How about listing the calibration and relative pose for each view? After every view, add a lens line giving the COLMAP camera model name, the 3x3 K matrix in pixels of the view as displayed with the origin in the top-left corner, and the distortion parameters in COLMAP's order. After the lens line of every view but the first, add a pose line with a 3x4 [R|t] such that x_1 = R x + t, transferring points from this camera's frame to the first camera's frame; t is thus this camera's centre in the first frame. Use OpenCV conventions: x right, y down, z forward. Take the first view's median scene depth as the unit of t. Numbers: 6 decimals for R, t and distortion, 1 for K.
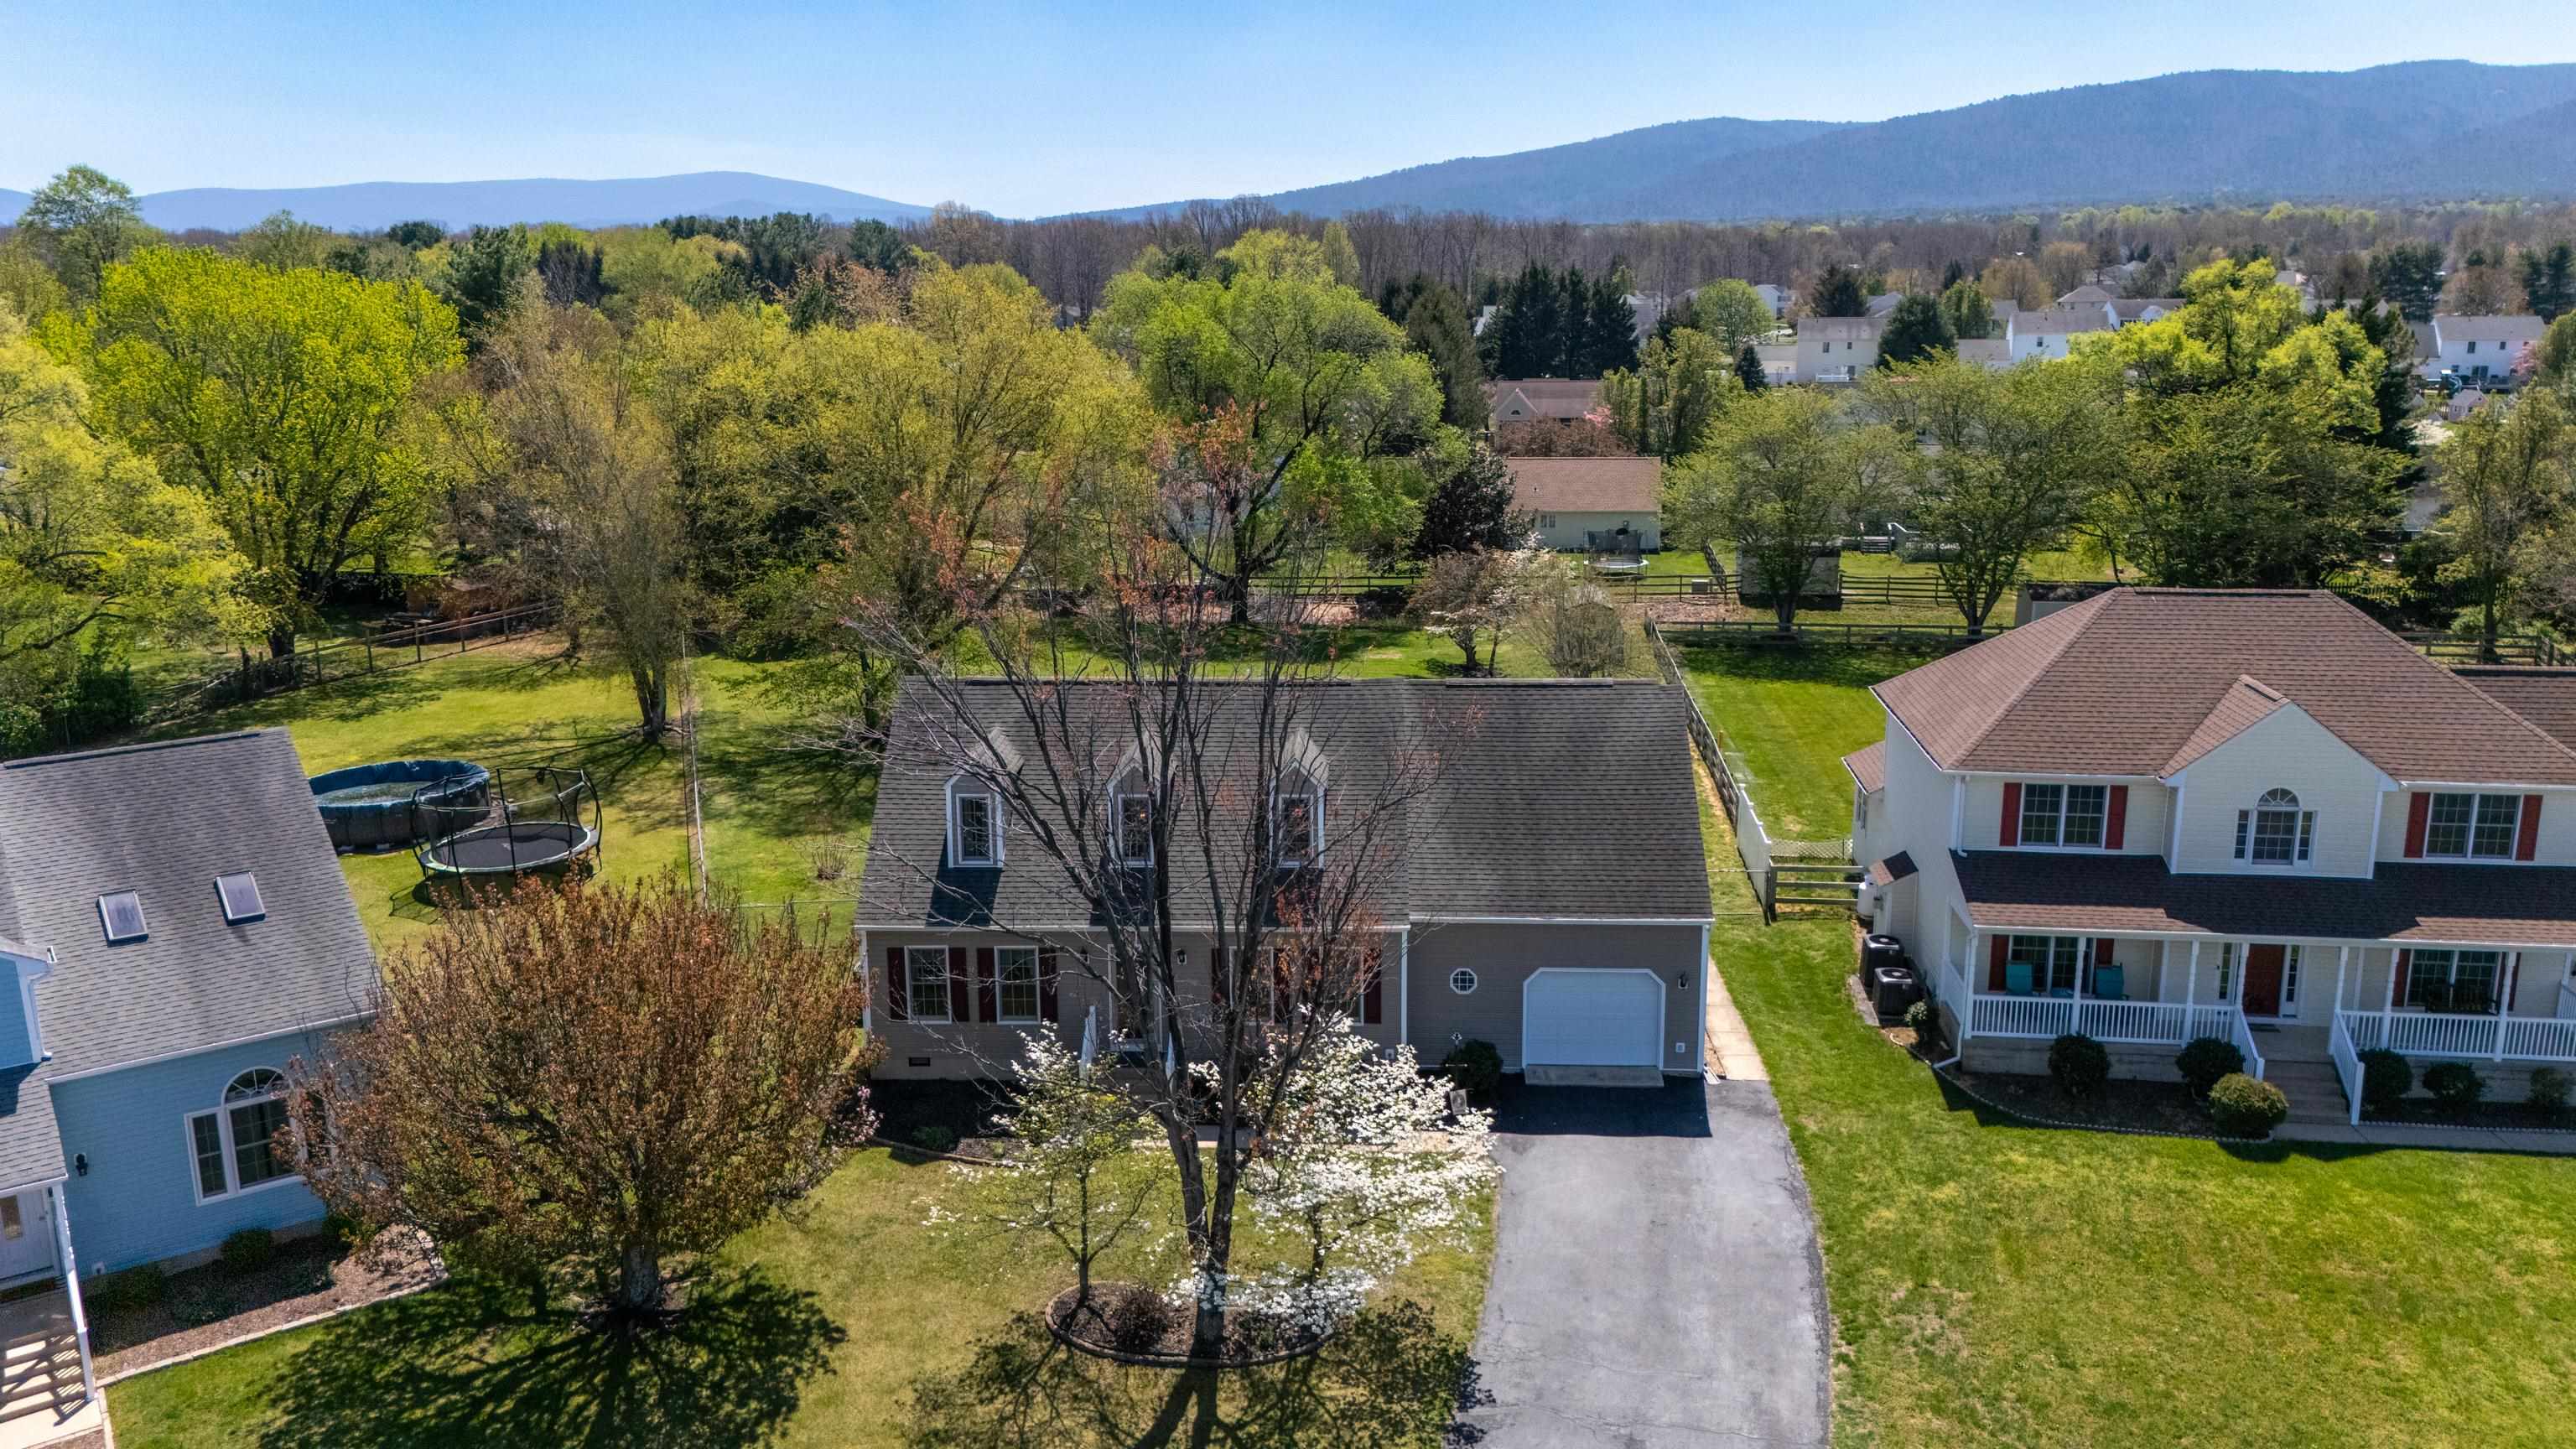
lens RADIAL K [[1893.2, 0, 1288.0], [0, 1893.2, 724.5], [0, 0, 1]] dist [0.076370, -0.079427]
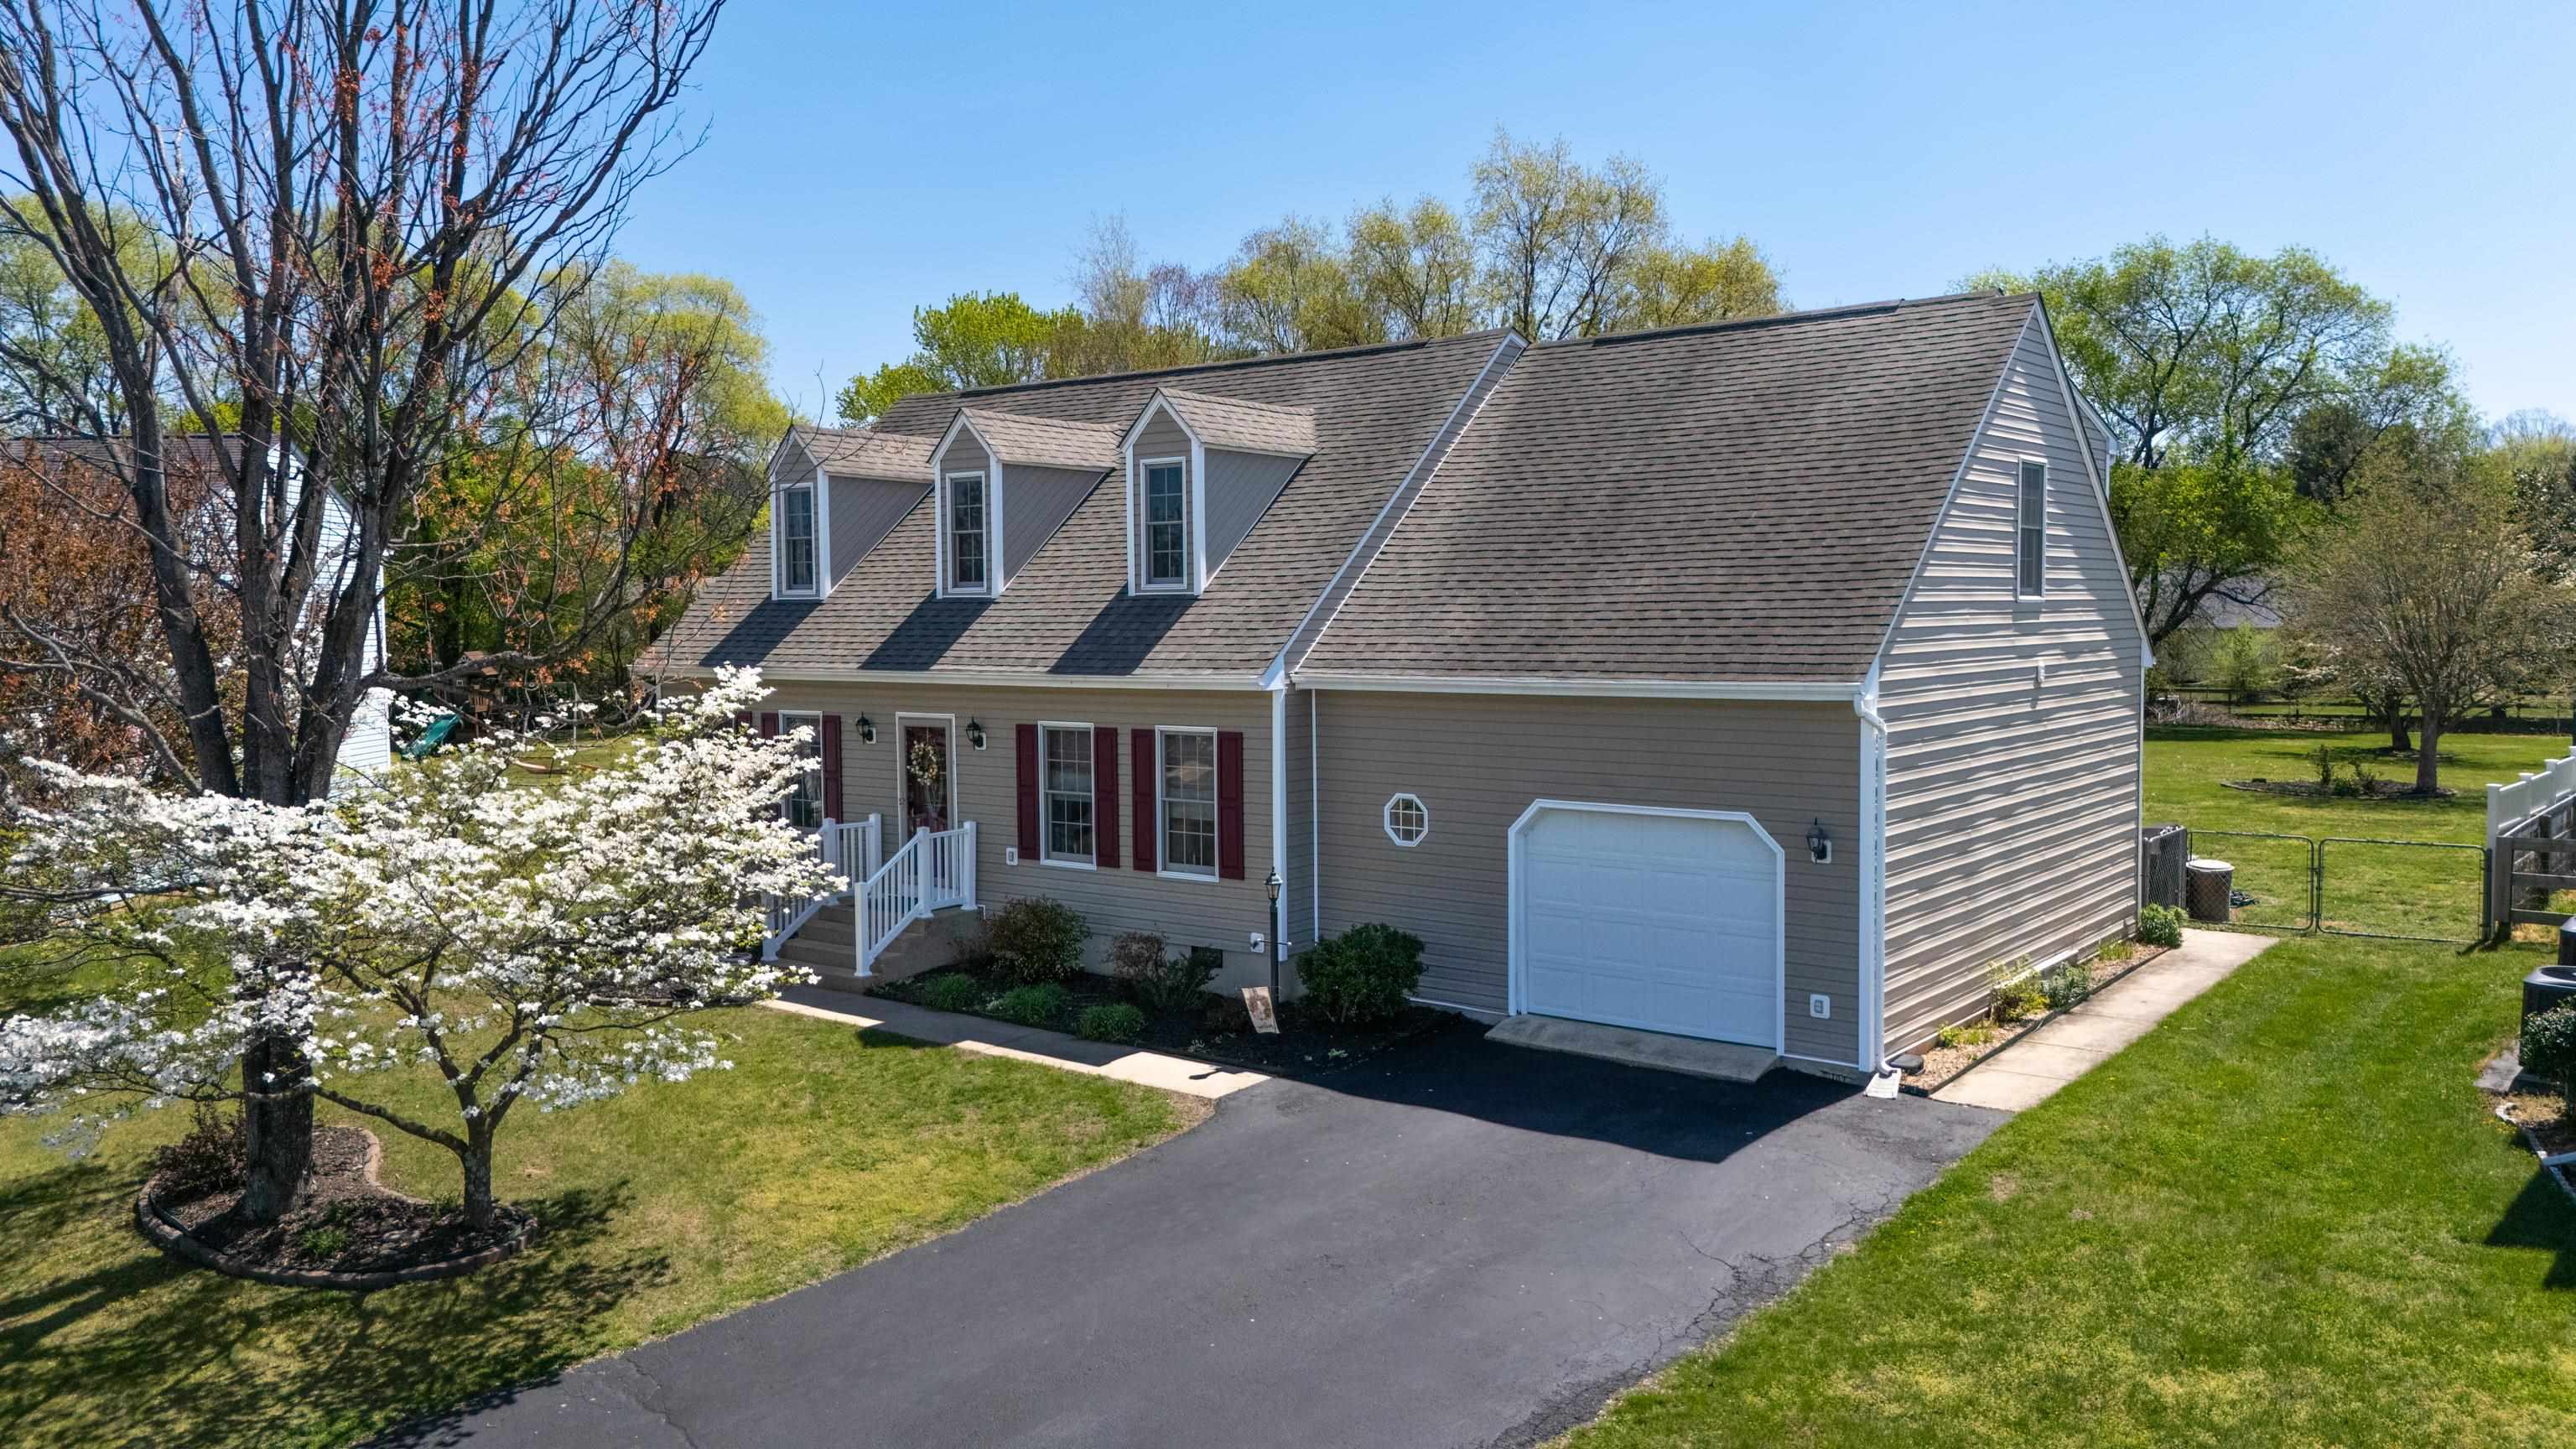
lens RADIAL K [[1903.9, 0, 1288.0], [0, 1903.9, 724.5], [0, 0, 1]] dist [0.071641, -0.079584]
pose [[0.811009, 0.036433, -0.583898, 0.366960], [-0.126865, 0.985262, -0.114733, 0.175003], [0.571112, 0.167126, 0.803679, 0.579621]]
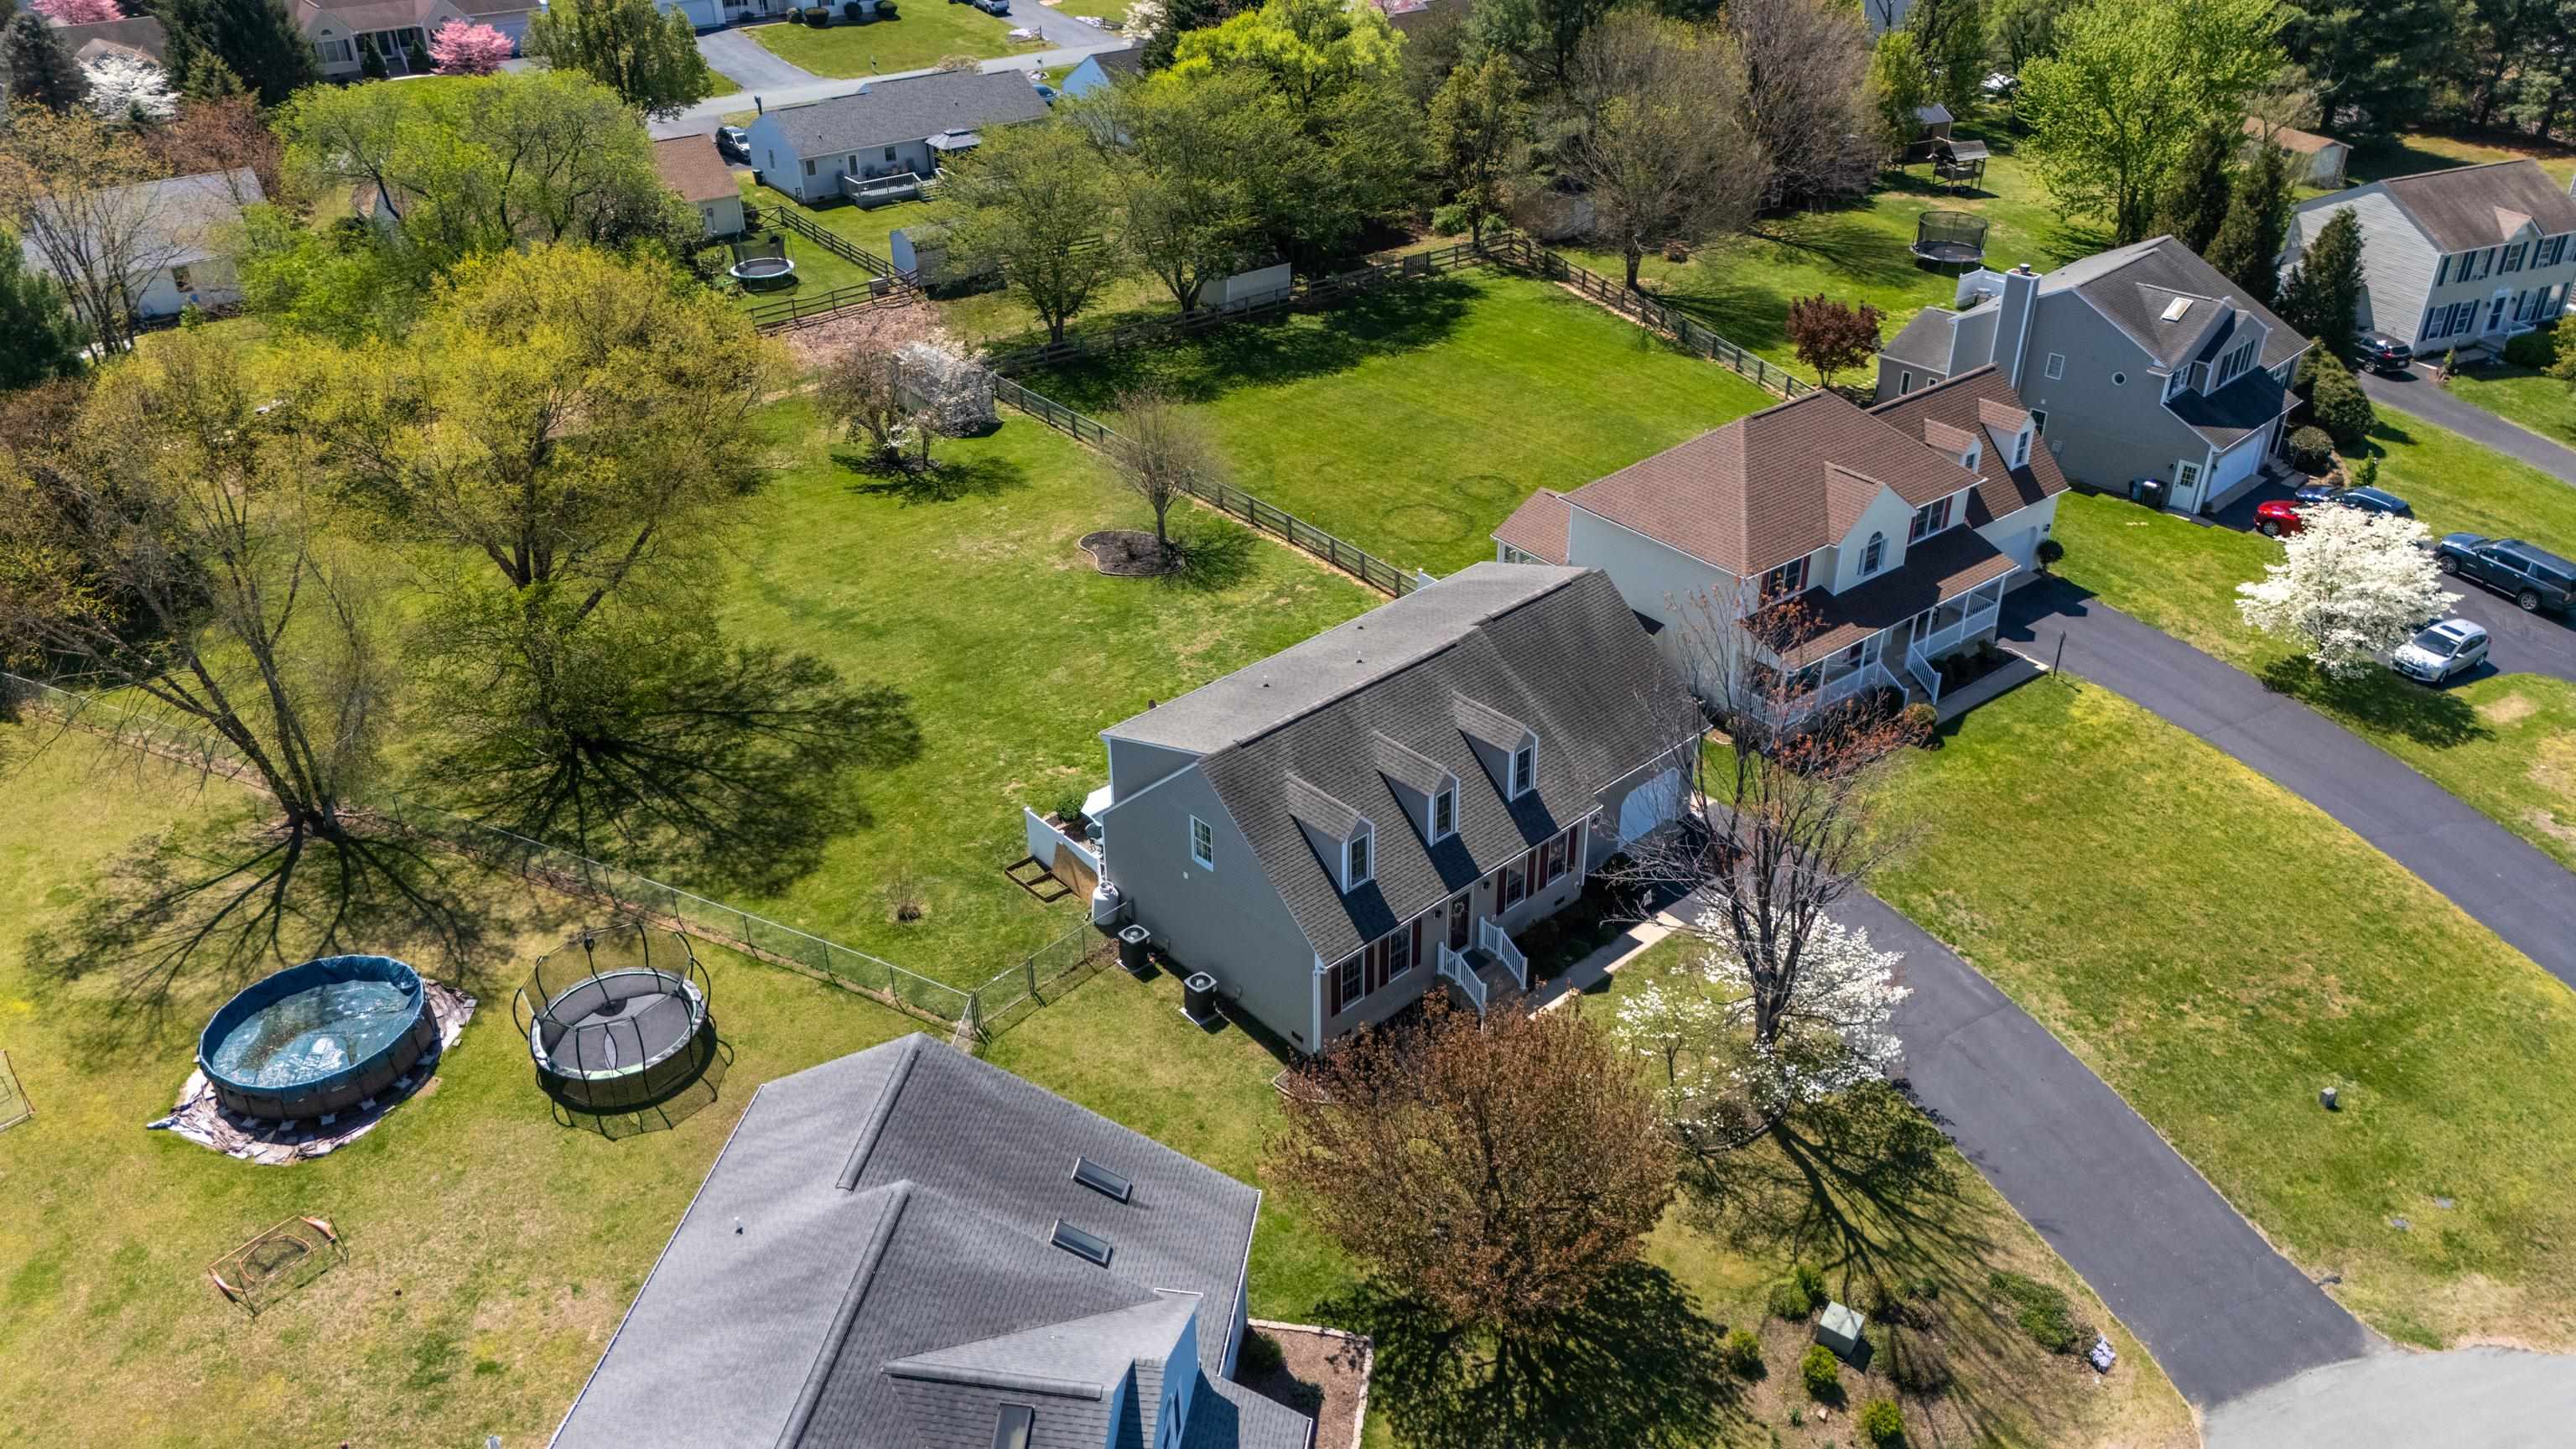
lens RADIAL K [[1893.2, 0, 1288.0], [0, 1893.2, 724.5], [0, 0, 1]] dist [0.076370, -0.079427]
pose [[0.708657, -0.358853, 0.607478, -0.962949], [0.164236, 0.921244, 0.352613, -0.501537], [-0.686172, -0.150112, 0.711782, 0.125361]]
